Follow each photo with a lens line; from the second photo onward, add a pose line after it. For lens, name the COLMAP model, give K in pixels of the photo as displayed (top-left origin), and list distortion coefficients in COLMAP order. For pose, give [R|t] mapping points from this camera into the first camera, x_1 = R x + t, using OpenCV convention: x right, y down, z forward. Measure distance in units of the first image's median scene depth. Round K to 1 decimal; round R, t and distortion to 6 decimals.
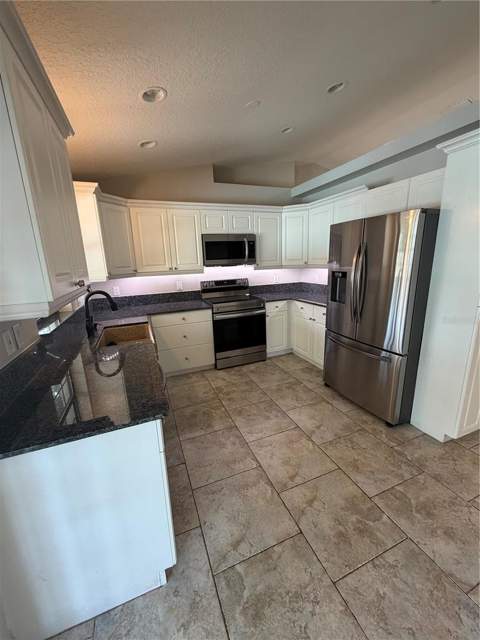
lens RADIAL K [[255.4, 0, 238.4], [0, 255.4, 319.5], [0, 0, 1]] dist [0.001457, -0.000028]
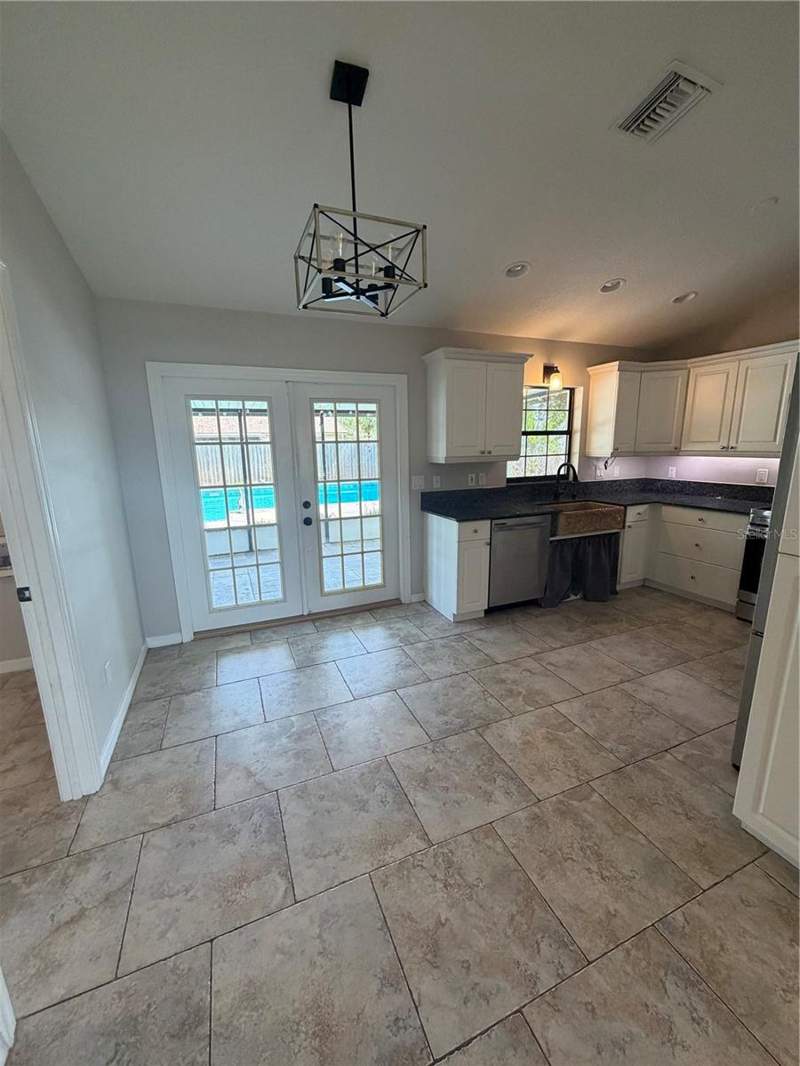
lens RADIAL K [[425.4, 0, 401.5], [0, 425.4, 532.3], [0, 0, 1]] dist [0.001457, -0.000028]
pose [[0.021624, 0.244516, -0.969404, 1.185860], [-0.217326, 0.947594, 0.234167, -0.084472], [0.975859, 0.205613, 0.073631, 0.152203]]
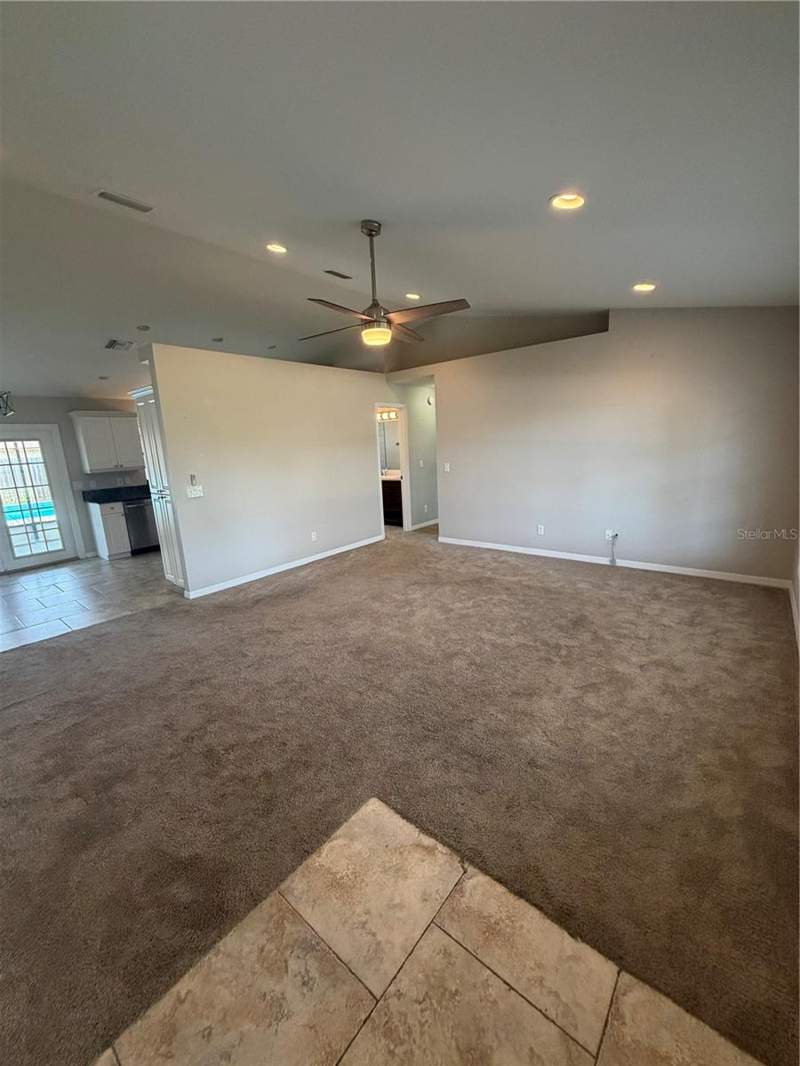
lens RADIAL K [[425.4, 0, 403.4], [0, 425.4, 531.7], [0, 0, 1]] dist [0.001457, -0.000028]
pose [[0.504509, 0.201021, -0.839679, 2.963472], [-0.179017, 0.975740, 0.126035, -0.324040], [0.844644, 0.086731, 0.528255, 0.630466]]
